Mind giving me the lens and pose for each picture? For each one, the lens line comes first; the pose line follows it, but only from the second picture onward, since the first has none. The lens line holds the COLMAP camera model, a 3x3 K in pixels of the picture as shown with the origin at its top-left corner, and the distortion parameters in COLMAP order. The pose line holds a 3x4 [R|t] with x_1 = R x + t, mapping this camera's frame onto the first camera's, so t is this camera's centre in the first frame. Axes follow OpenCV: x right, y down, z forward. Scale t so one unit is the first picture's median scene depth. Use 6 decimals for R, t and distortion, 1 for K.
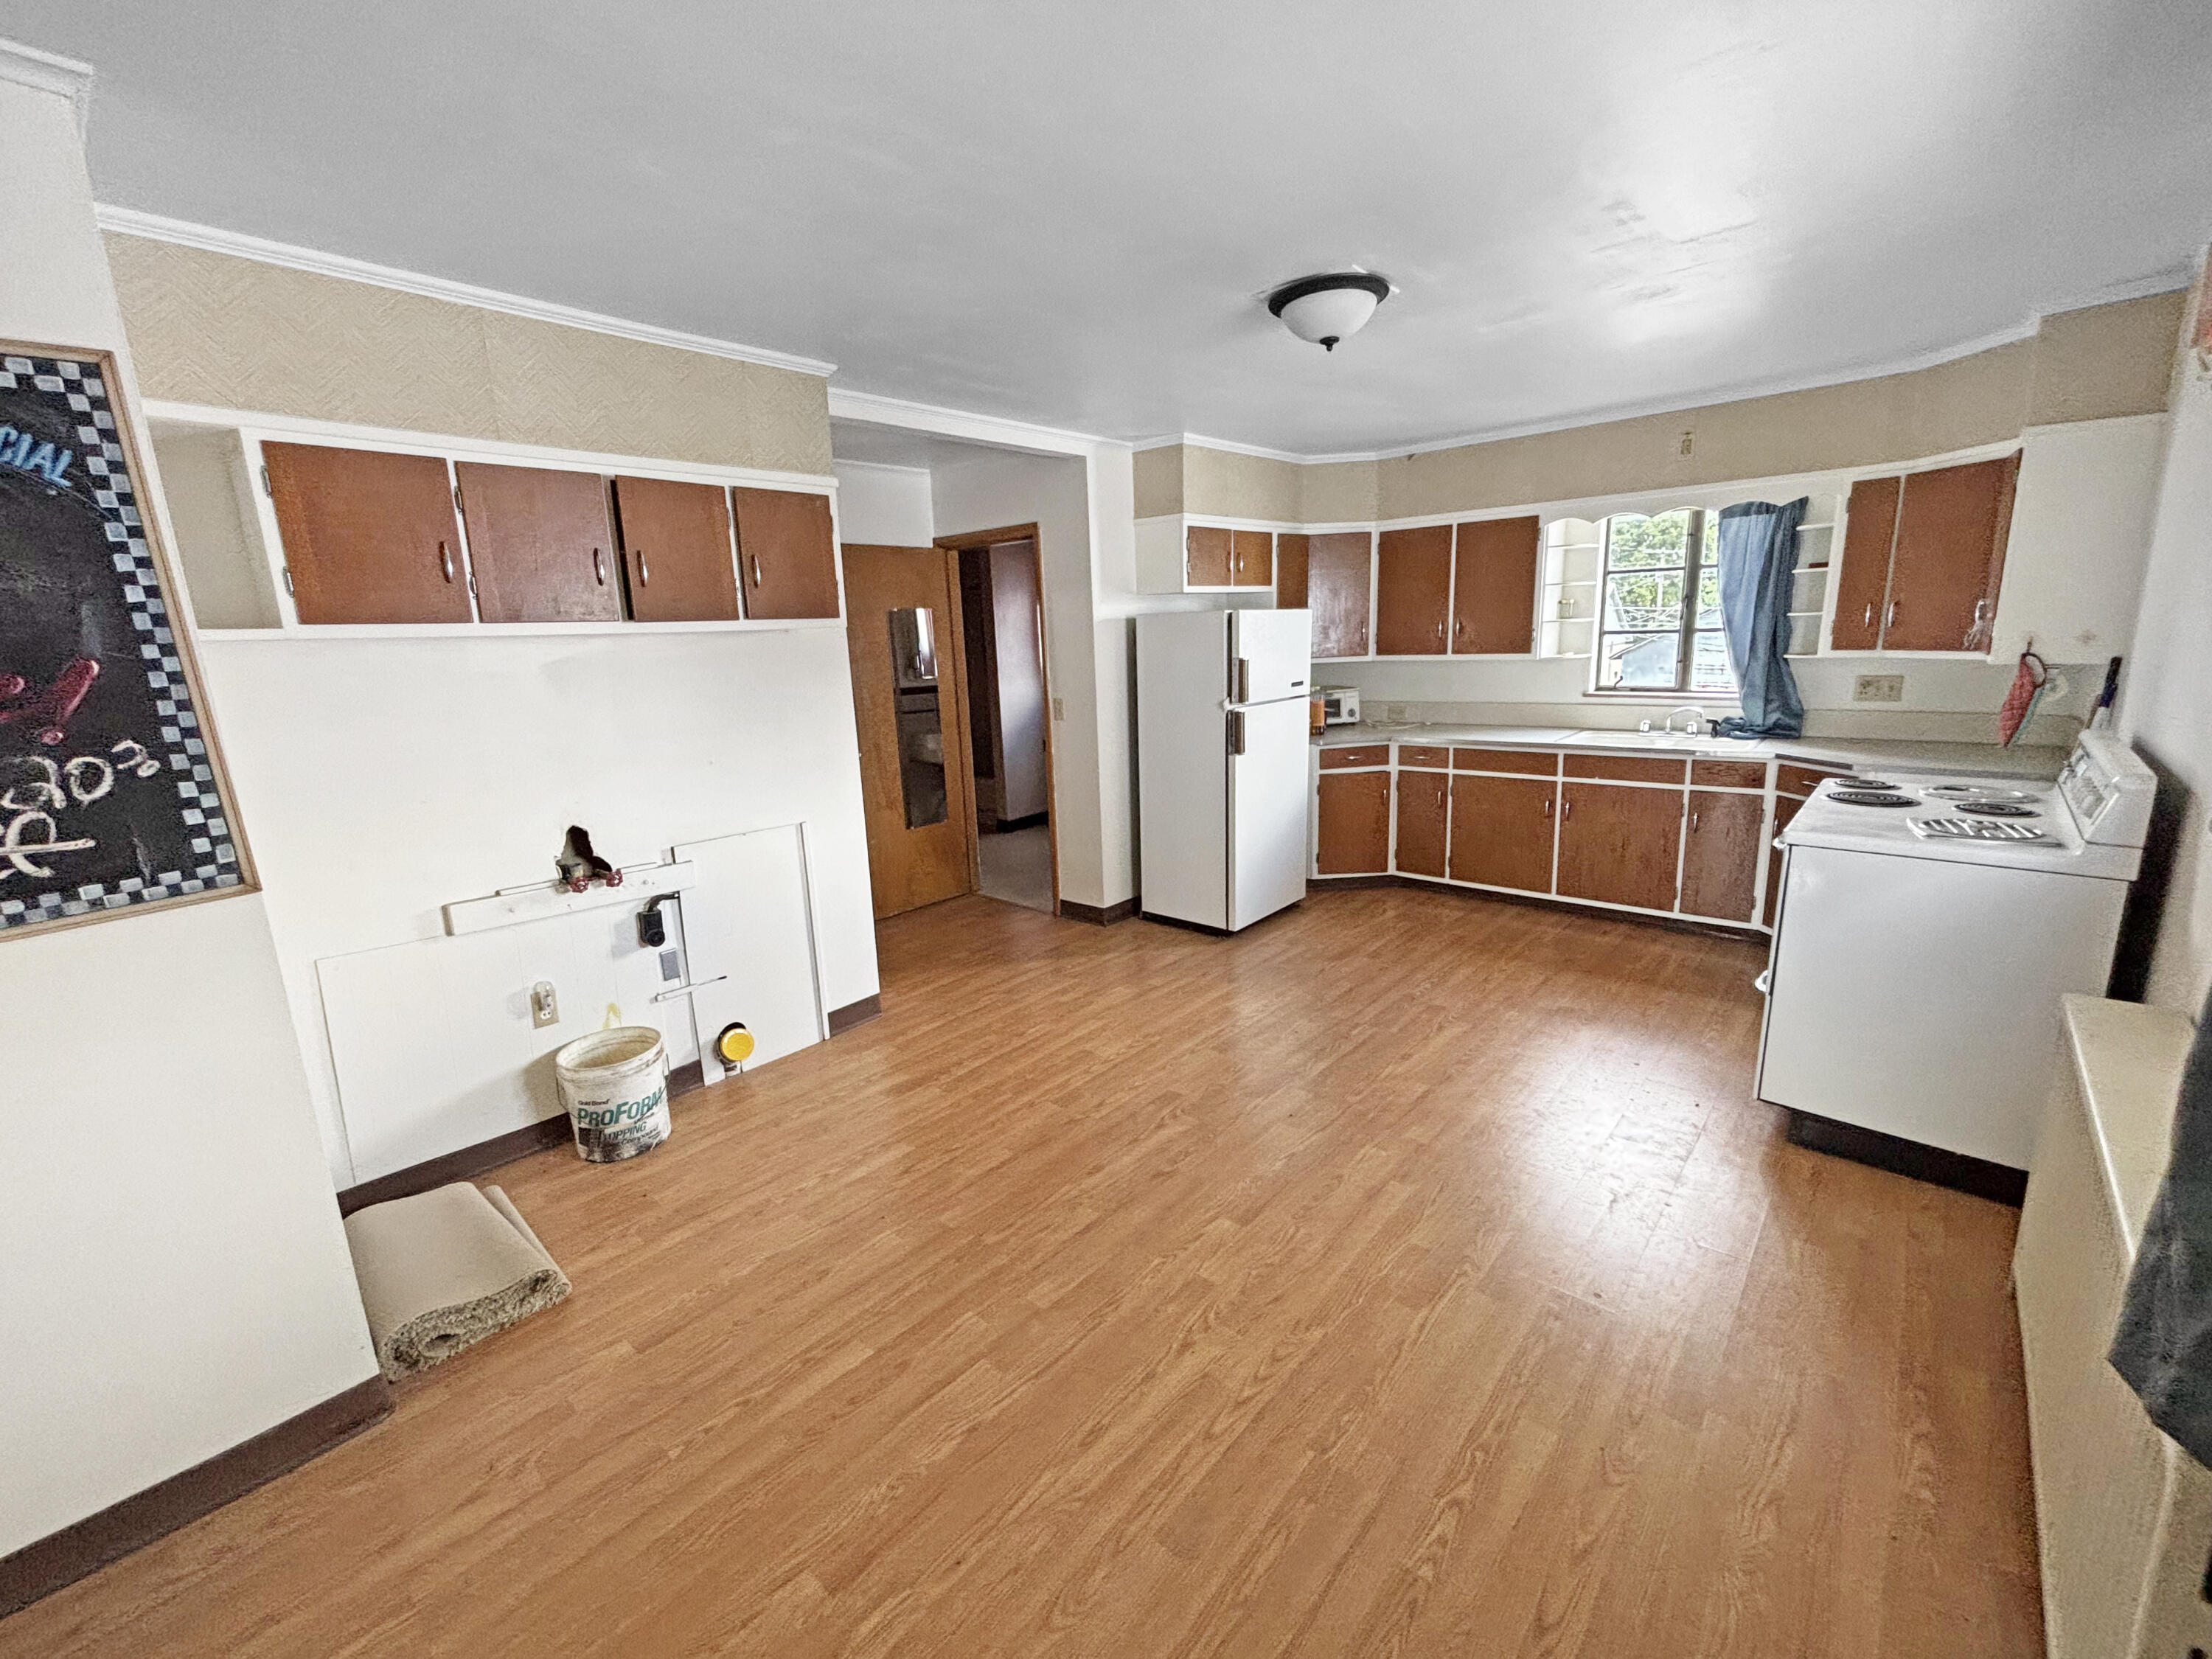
lens RADIAL K [[917.8, 0, 1106.0], [0, 917.8, 829.5], [0, 0, 1]] dist [0.001593, 0.000199]
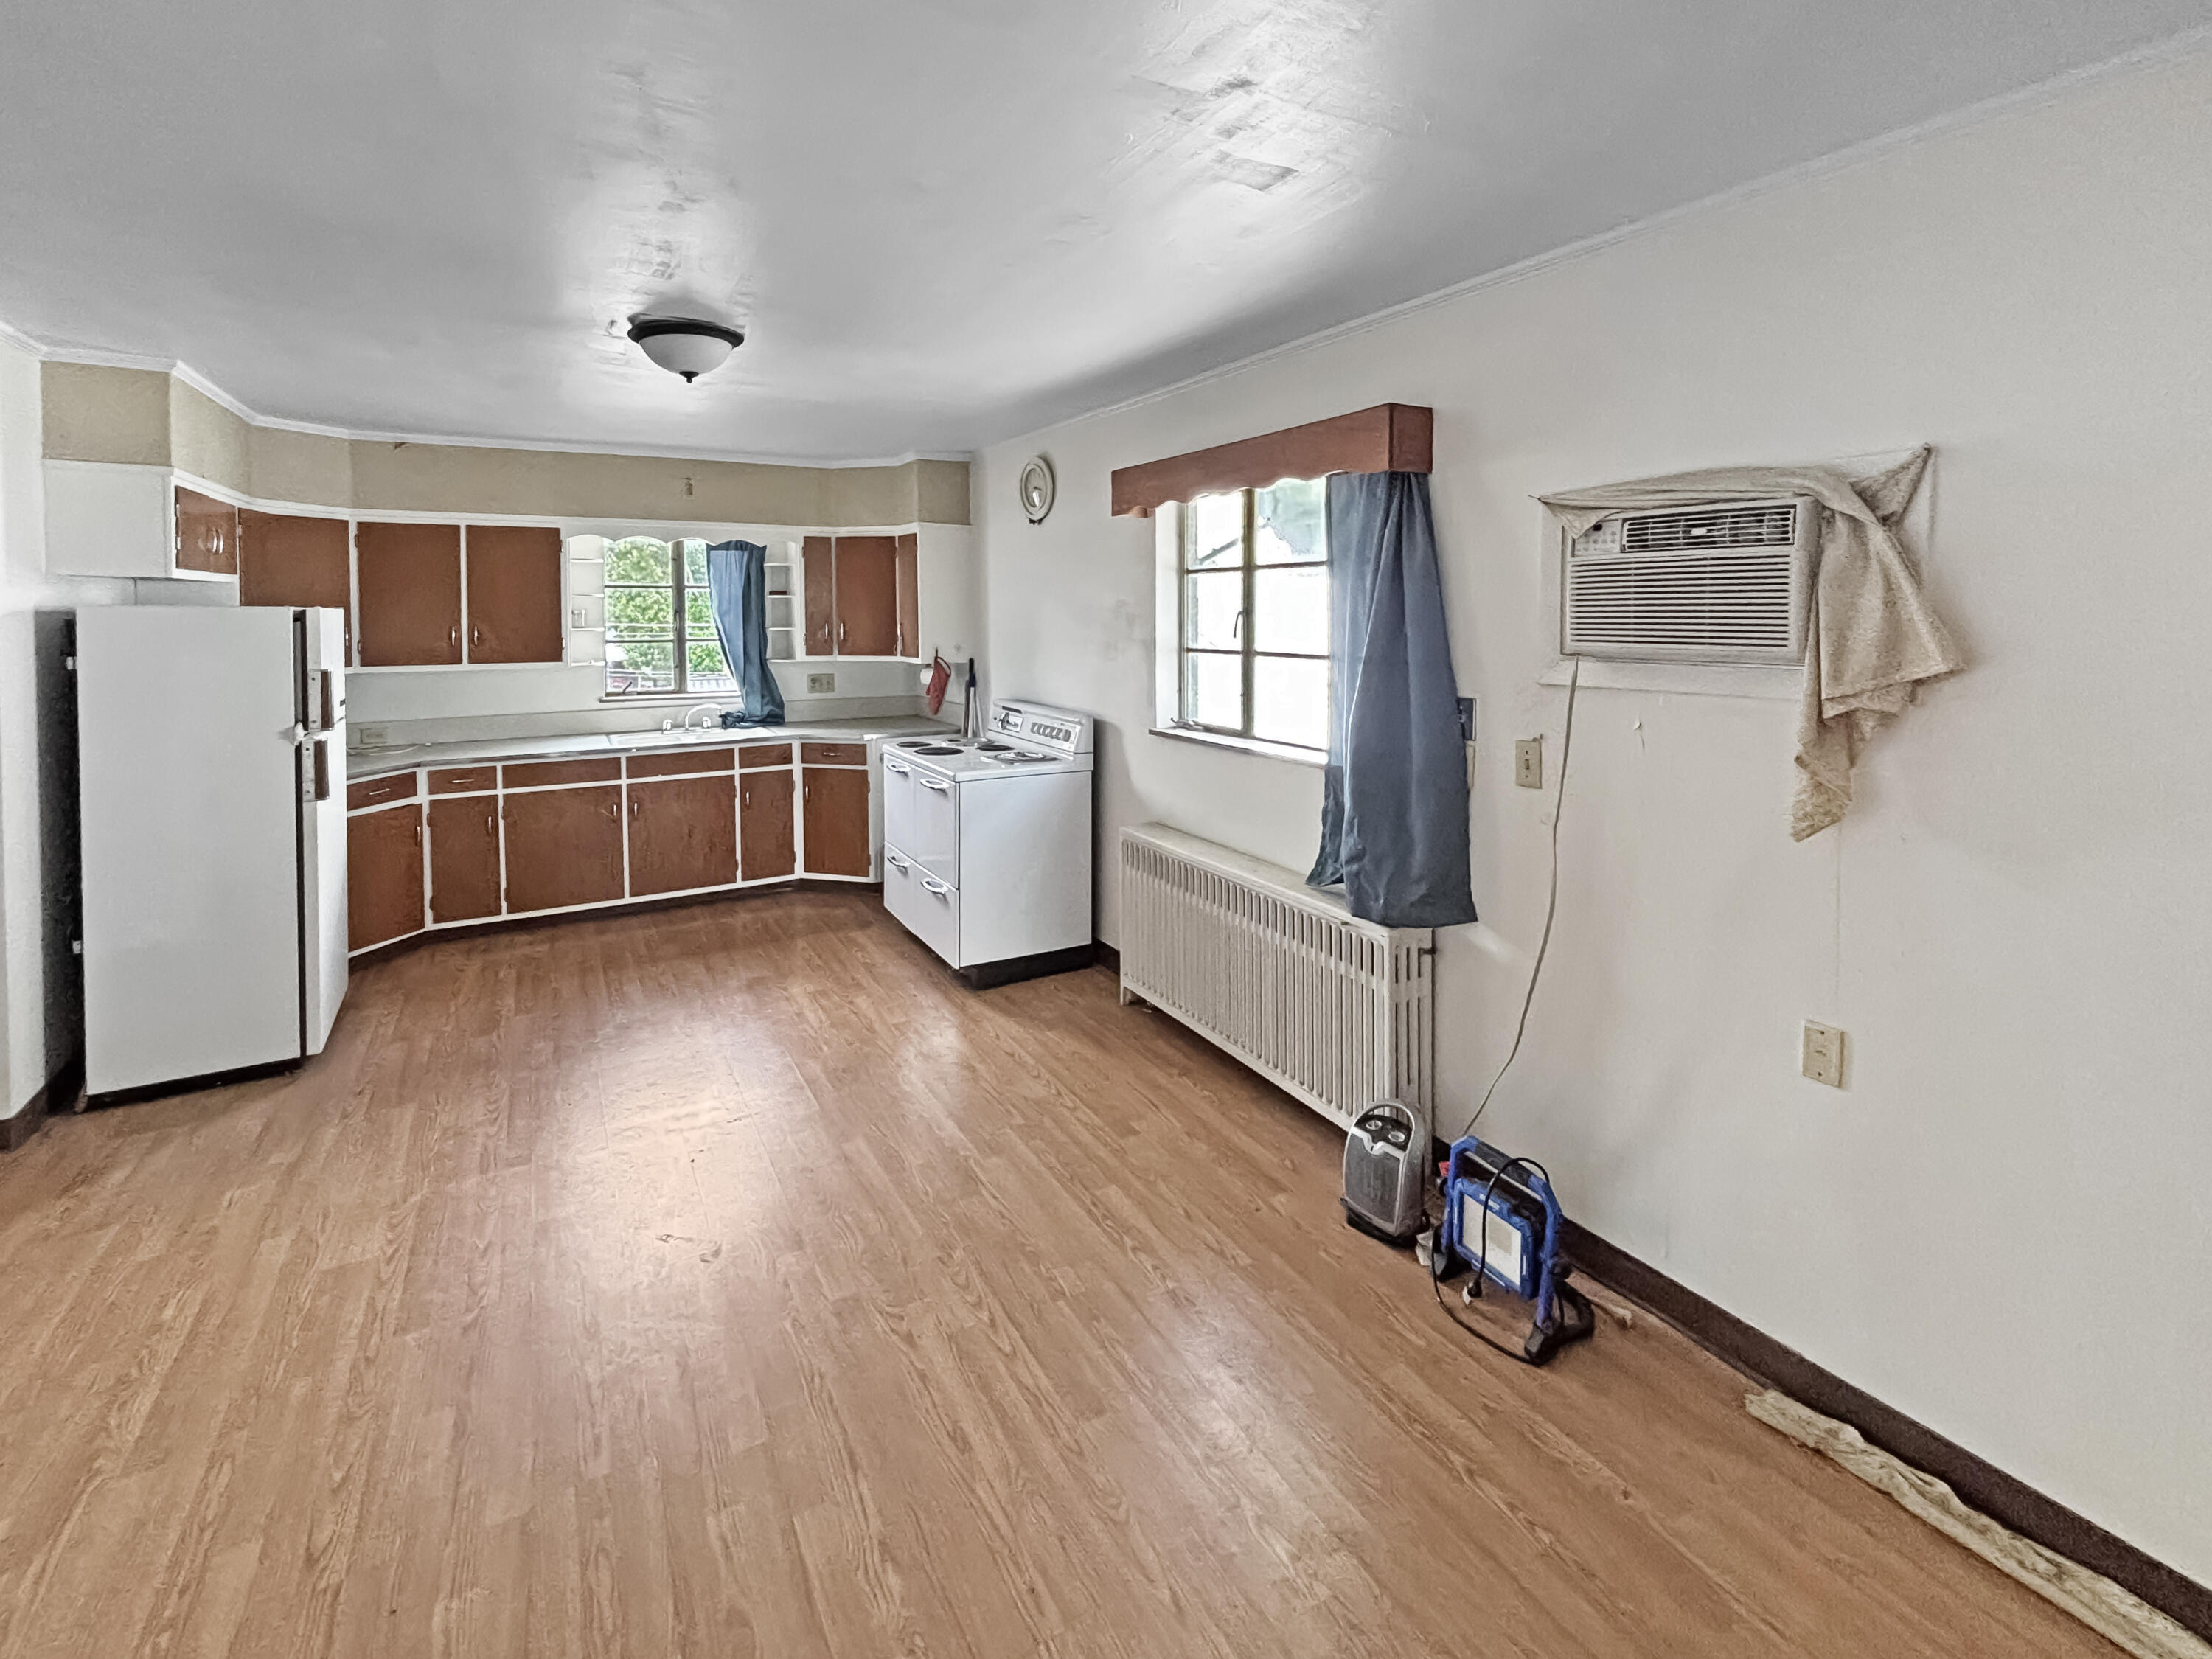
lens RADIAL K [[980.1, 0, 1103.2], [0, 980.1, 625.6], [0, 0, 1]] dist [0.001370, 0.000593]
pose [[0.312327, 0.022638, 0.949705, -0.398139], [0.194435, 0.977029, -0.087233, -0.026921], [-0.929864, 0.211901, 0.300751, 0.146705]]
